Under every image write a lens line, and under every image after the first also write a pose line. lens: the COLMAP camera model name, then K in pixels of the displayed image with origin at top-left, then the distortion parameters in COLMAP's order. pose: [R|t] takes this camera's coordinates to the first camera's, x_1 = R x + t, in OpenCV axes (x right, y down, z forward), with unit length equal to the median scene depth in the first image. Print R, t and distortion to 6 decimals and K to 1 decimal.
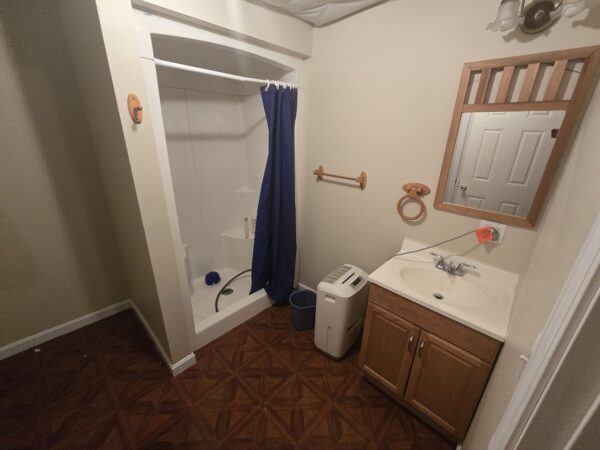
lens RADIAL K [[248.4, 0, 300.1], [0, 248.4, 224.7], [0, 0, 1]] dist [-0.005470, -0.000307]
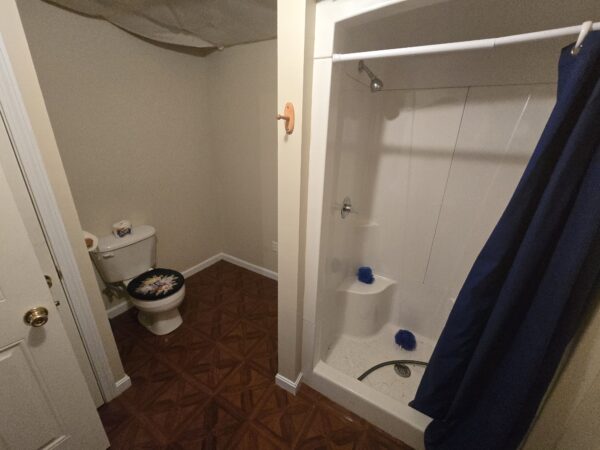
lens RADIAL K [[248.4, 0, 300.6], [0, 248.4, 221.4], [0, 0, 1]] dist [-0.005470, -0.000307]
pose [[0.230475, 0.323668, -0.917671, 0.215582], [-0.368477, 0.901861, 0.225548, -0.233893], [0.900614, 0.286157, 0.327121, 0.572363]]
